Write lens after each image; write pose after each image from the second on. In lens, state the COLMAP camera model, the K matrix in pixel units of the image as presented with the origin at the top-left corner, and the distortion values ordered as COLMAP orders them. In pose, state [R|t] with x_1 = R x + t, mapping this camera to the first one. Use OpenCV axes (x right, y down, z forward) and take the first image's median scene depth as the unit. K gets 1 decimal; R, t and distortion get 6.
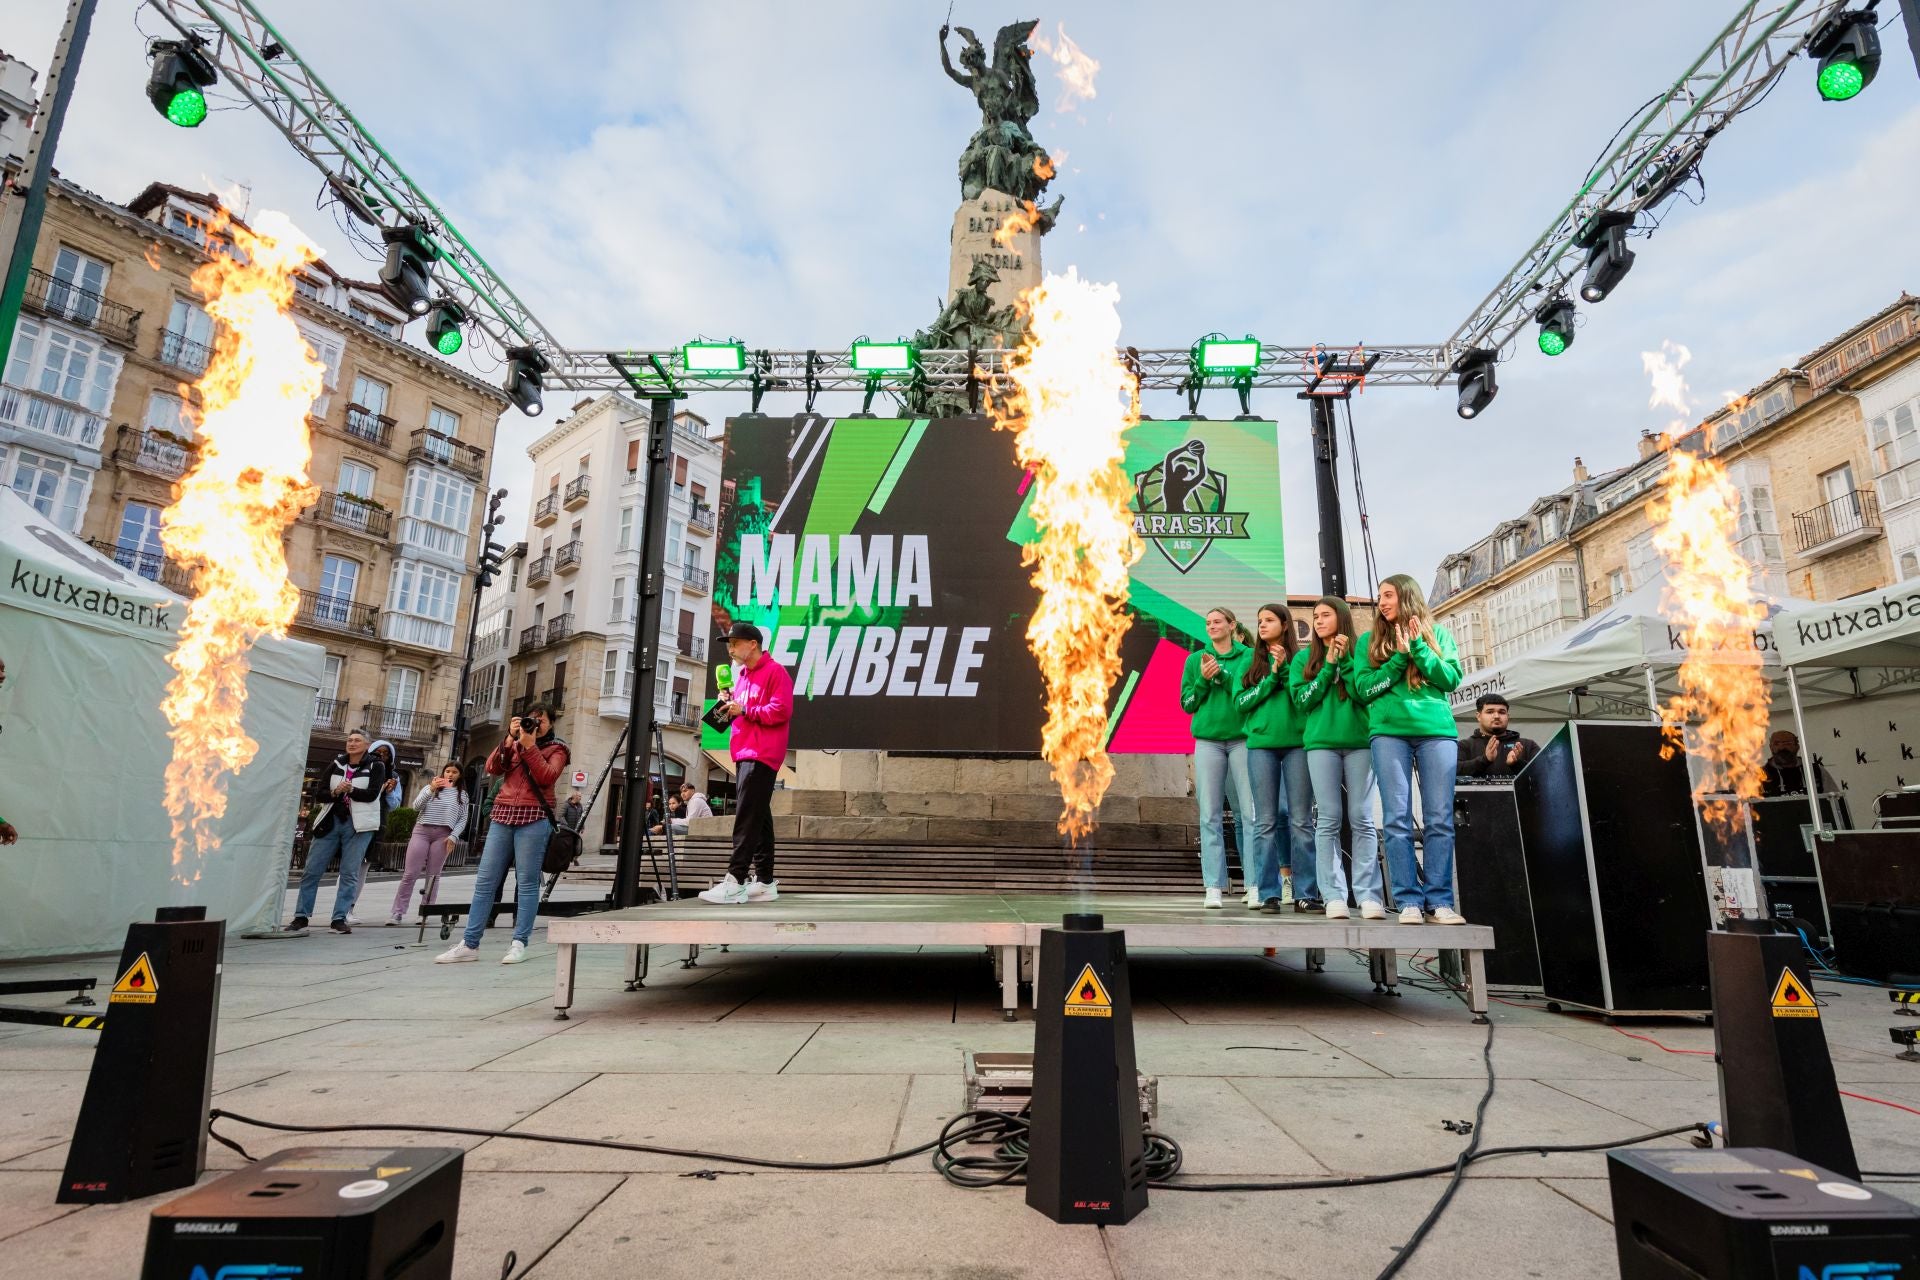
lens RADIAL K [[971.8, 0, 977.3], [0, 971.8, 639.0], [0, 0, 1]] dist [0.001447, -0.000798]
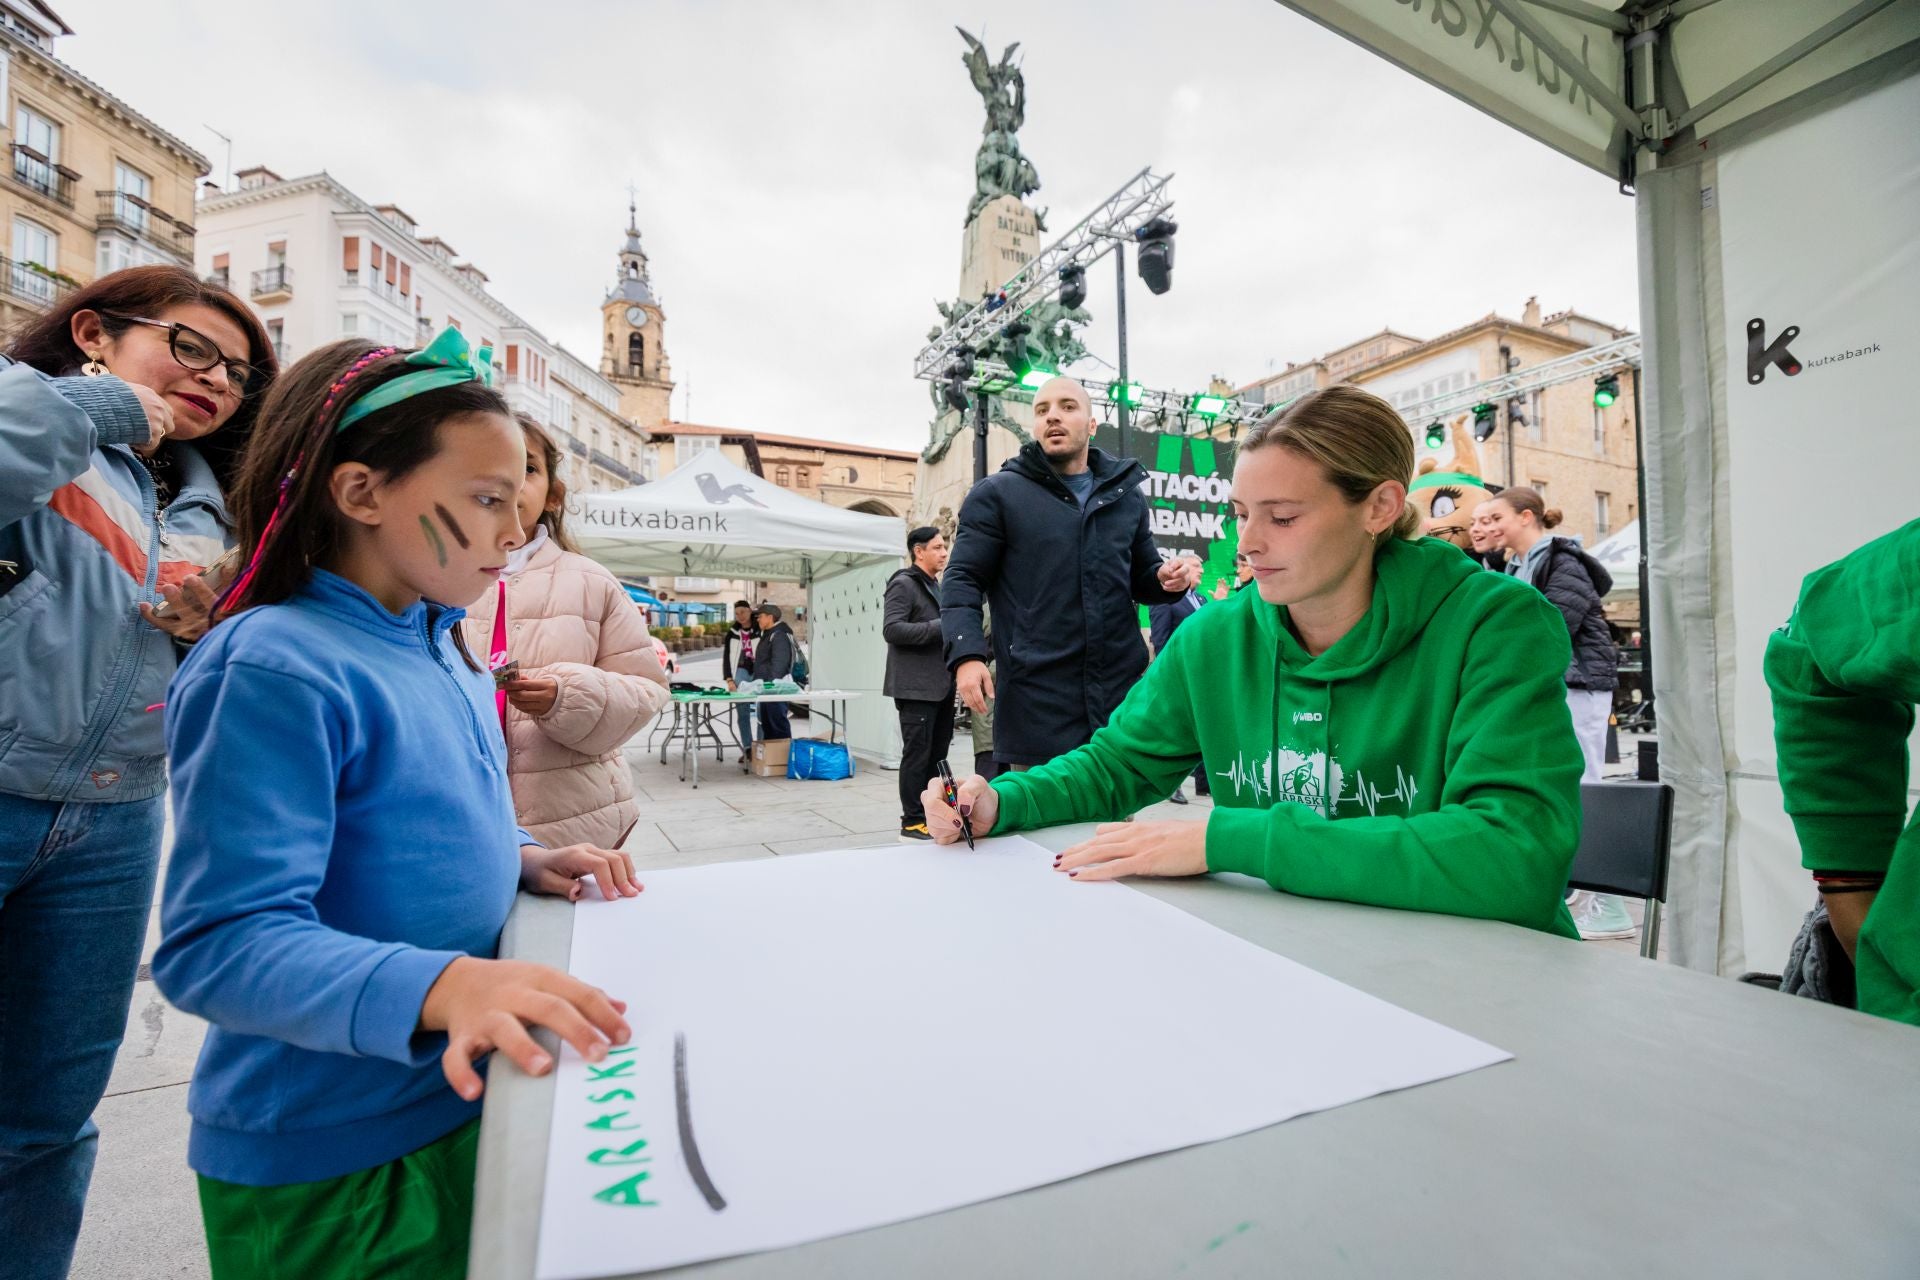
lens RADIAL K [[887.2, 0, 985.4], [0, 887.2, 629.2], [0, 0, 1]] dist [0.007199, 0.001835]
pose [[0.889011, 0.000712, 0.457885, -0.272921], [-0.081741, 0.984182, 0.157175, -0.029815], [-0.450531, -0.177158, 0.875007, -0.077963]]
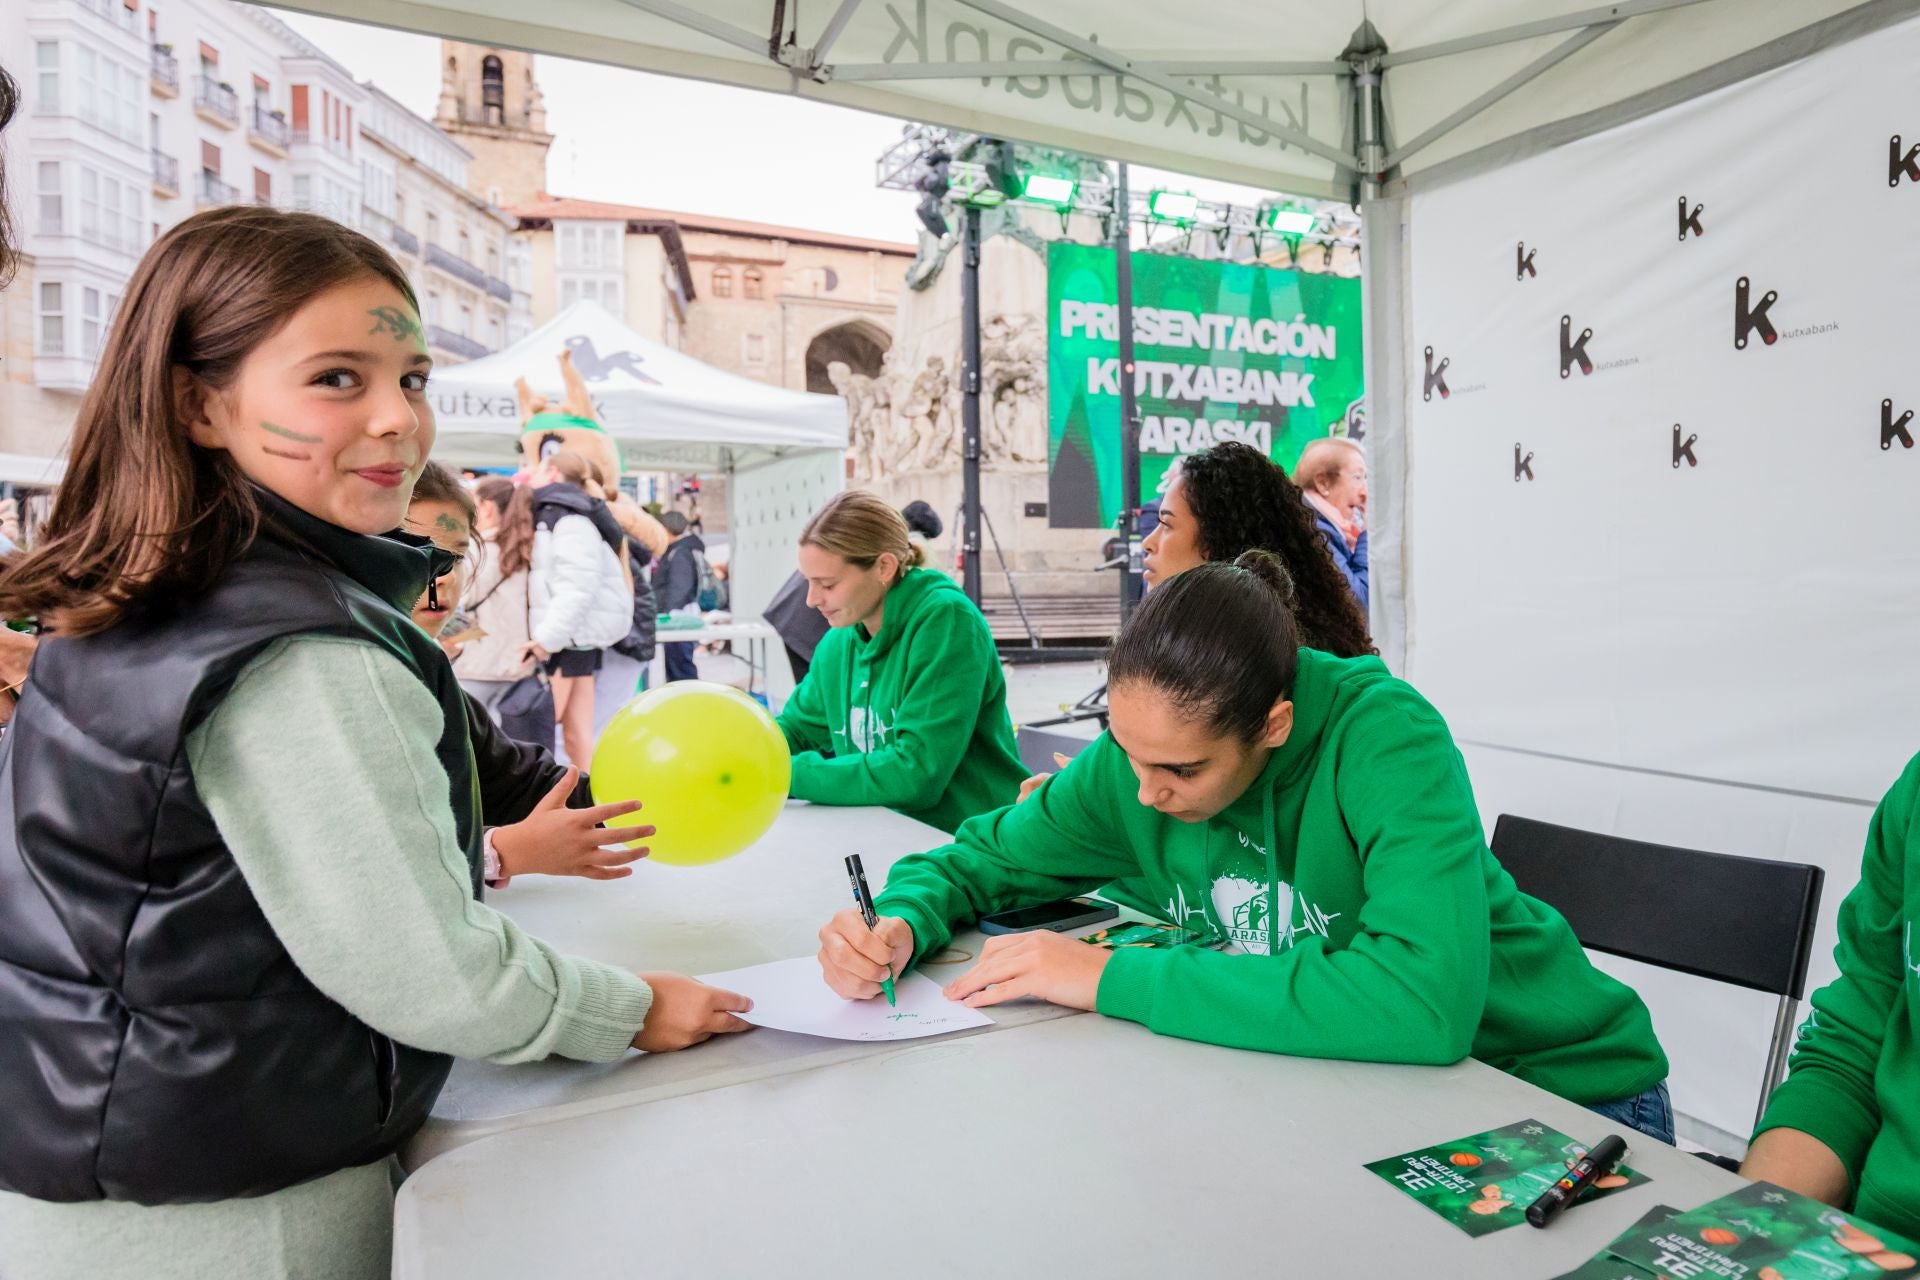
lens RADIAL K [[1341.8, 0, 1087.4], [0, 1341.8, 586.5], [0, 0, 1]] dist [-0.003302, 0.008229]
pose [[0.872486, -0.027166, 0.487883, -0.274482], [-0.086733, 0.973989, 0.209340, -0.044988], [-0.480879, -0.224962, 0.847436, -0.121526]]
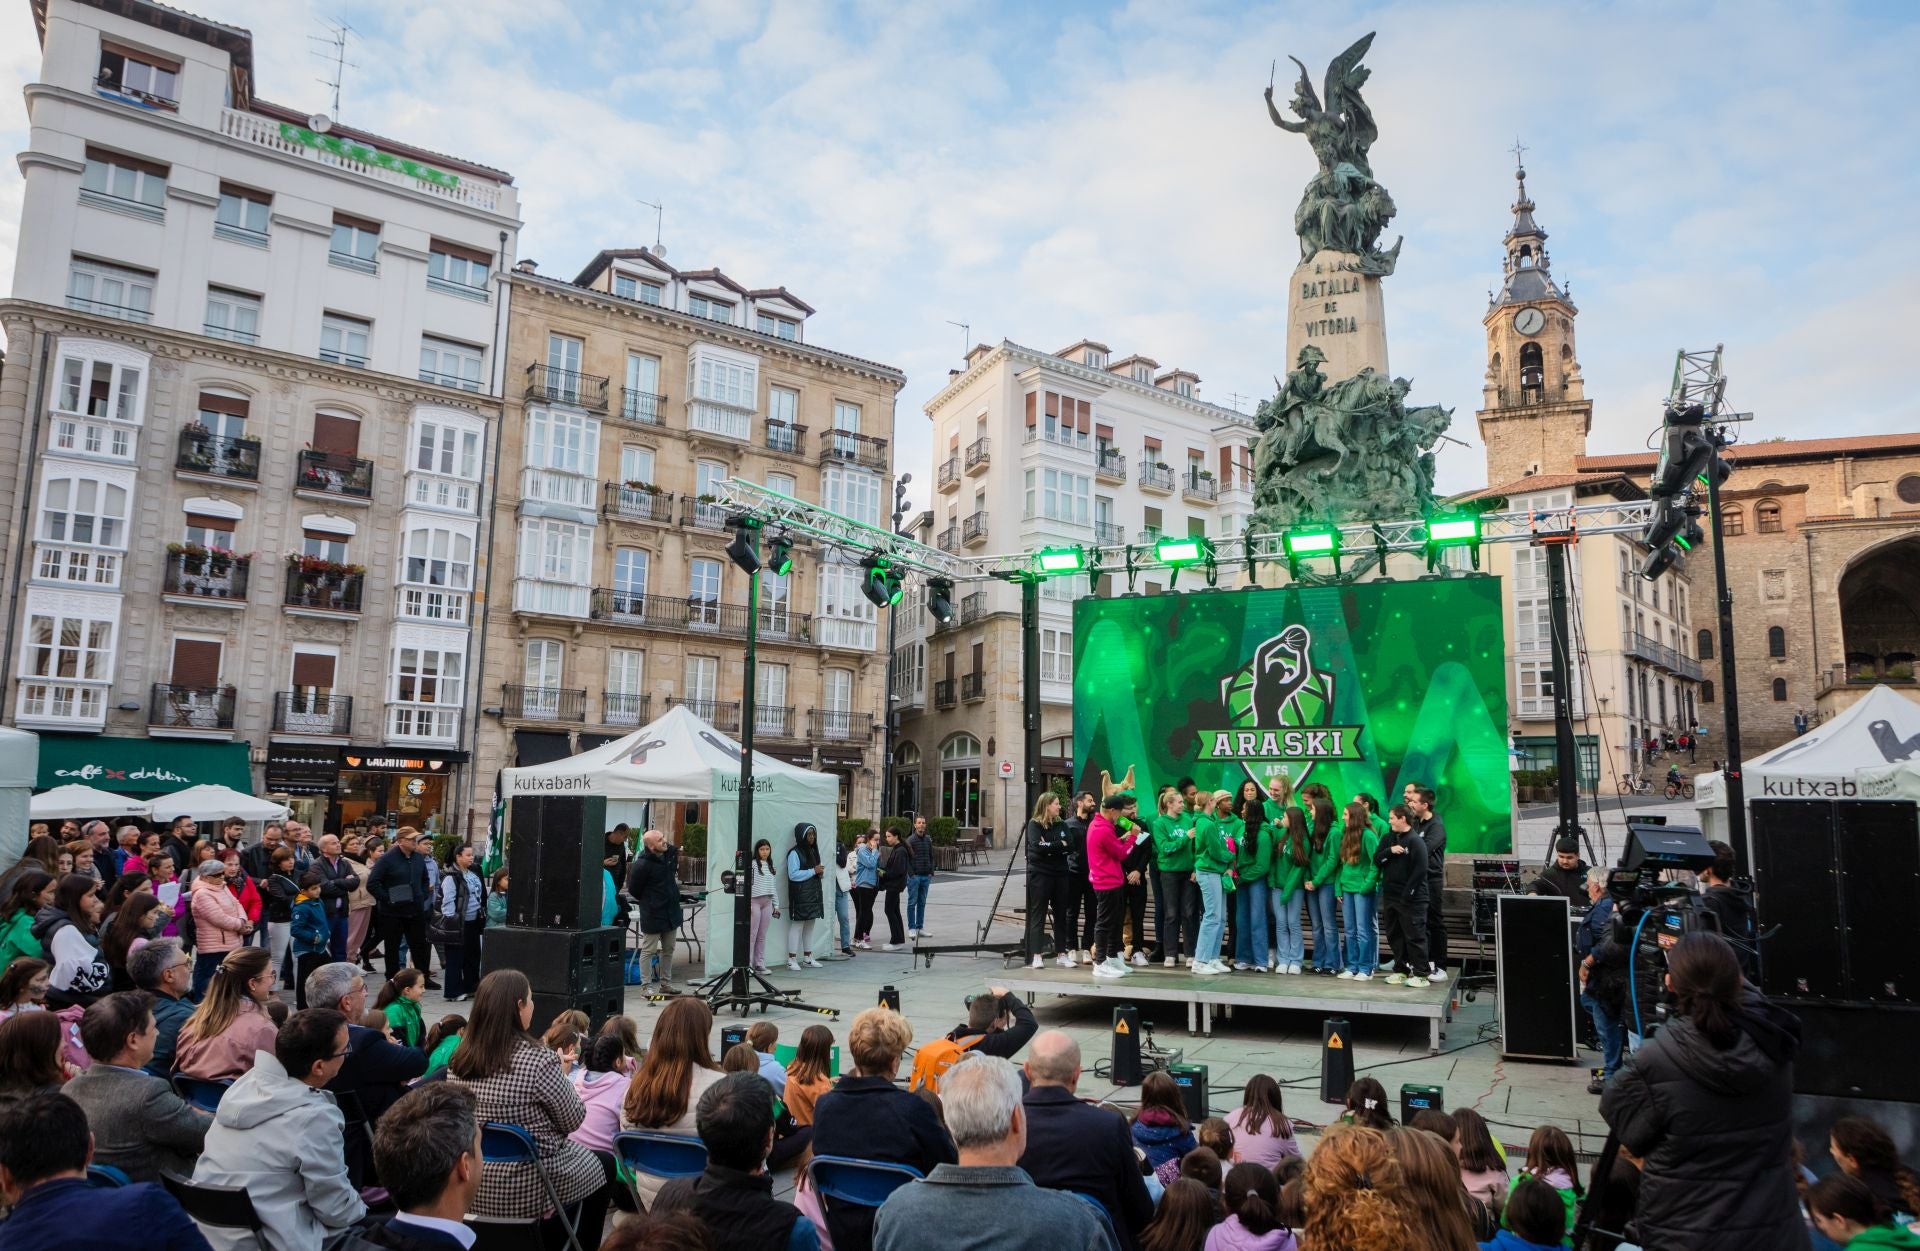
lens RADIAL K [[1325.6, 0, 960.3], [0, 1325.6, 624.1], [0, 0, 1]] dist [-0.024243, 0.016686]
pose [[0.911438, -0.057441, -0.407409, 0.098674], [0.087965, 0.994516, 0.056574, -0.086817], [0.401925, -0.087401, 0.911492, -0.214012]]
